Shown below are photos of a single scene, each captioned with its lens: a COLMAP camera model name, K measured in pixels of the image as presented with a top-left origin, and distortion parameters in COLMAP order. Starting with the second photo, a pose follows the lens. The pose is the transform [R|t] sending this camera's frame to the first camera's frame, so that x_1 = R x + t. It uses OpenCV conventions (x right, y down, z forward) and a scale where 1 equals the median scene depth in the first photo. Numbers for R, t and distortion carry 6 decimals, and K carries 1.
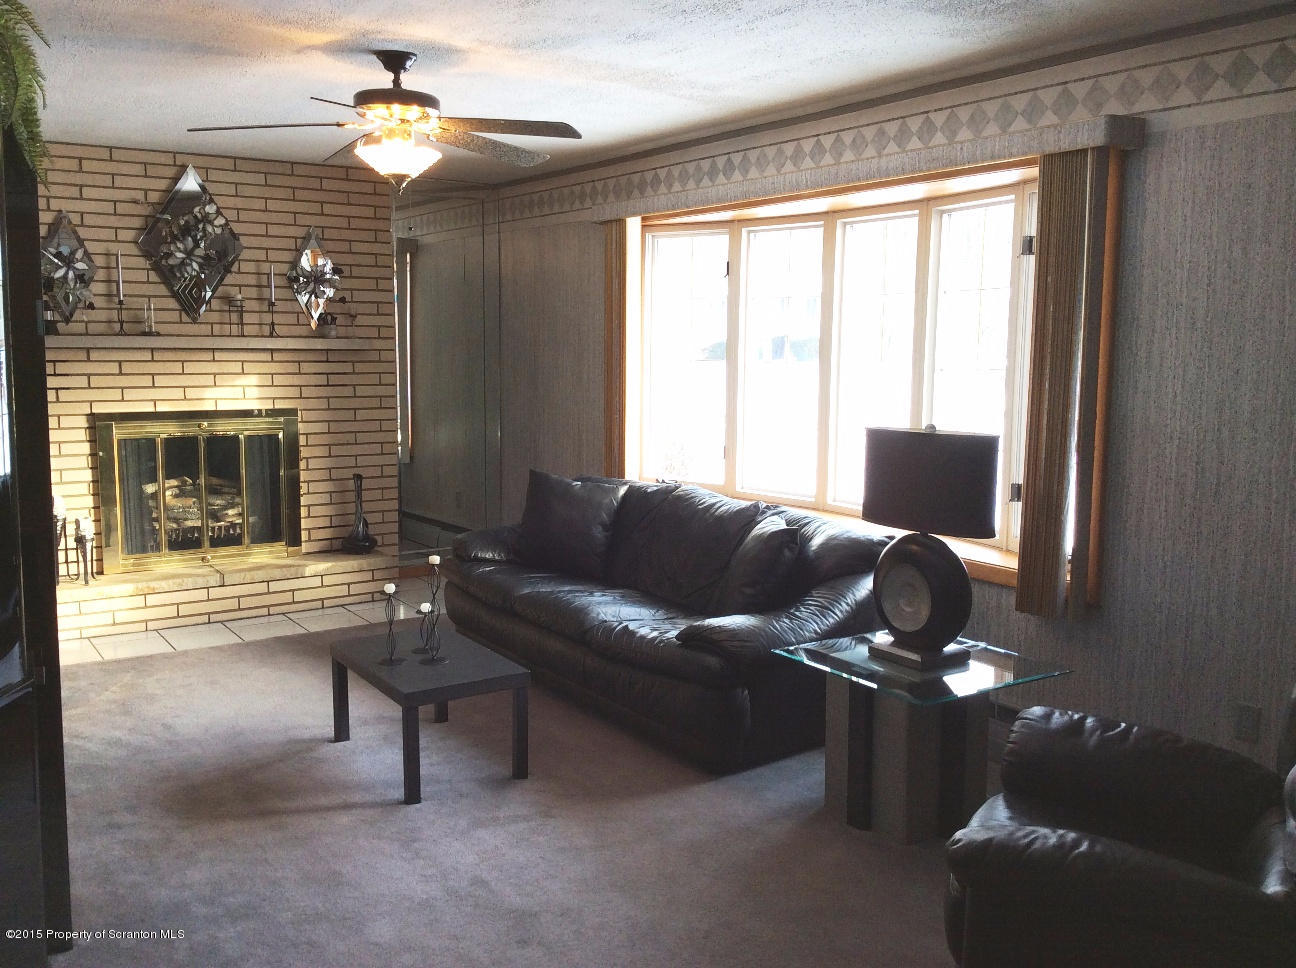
lens RADIAL K [[1231.1, 0, 648.0], [0, 1231.1, 484.0], [0, 0, 1]] dist [0.204363, -0.402609]
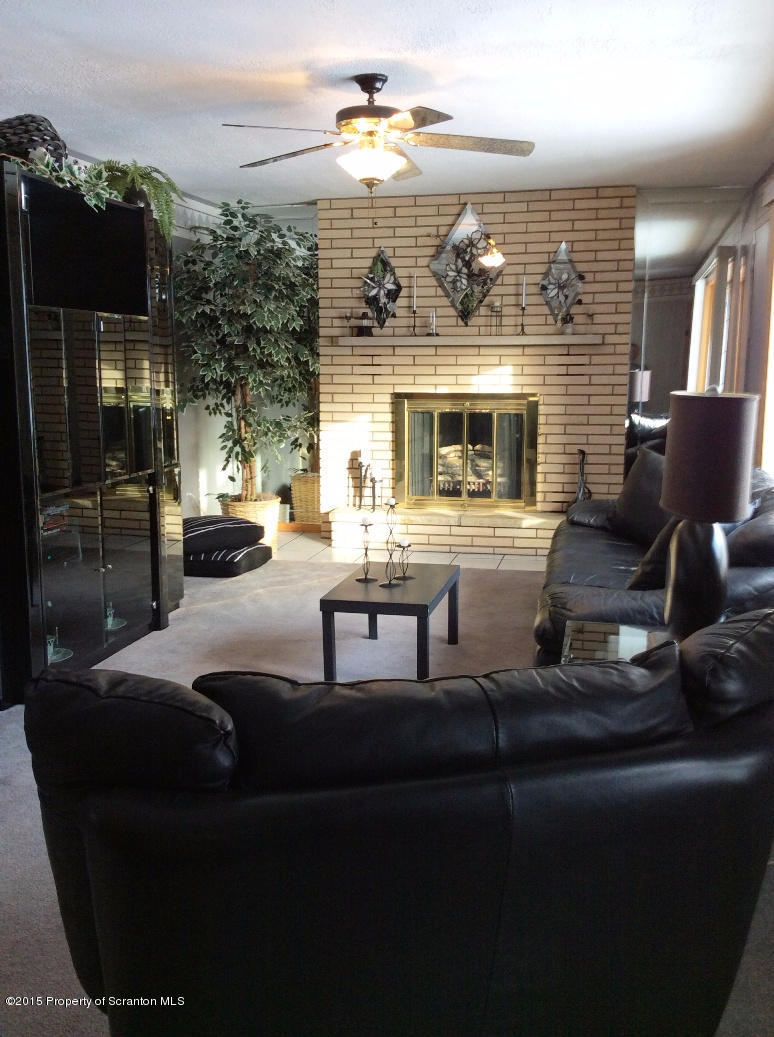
lens RADIAL K [[985.1, 0, 389.7], [0, 985.1, 512.1], [0, 0, 1]] dist [0.204363, -0.402609]
pose [[0.685286, 0.103733, -0.720848, 0.348998], [-0.083726, 0.994463, 0.063511, 0.006715], [0.723445, 0.016830, 0.690177, 0.222162]]
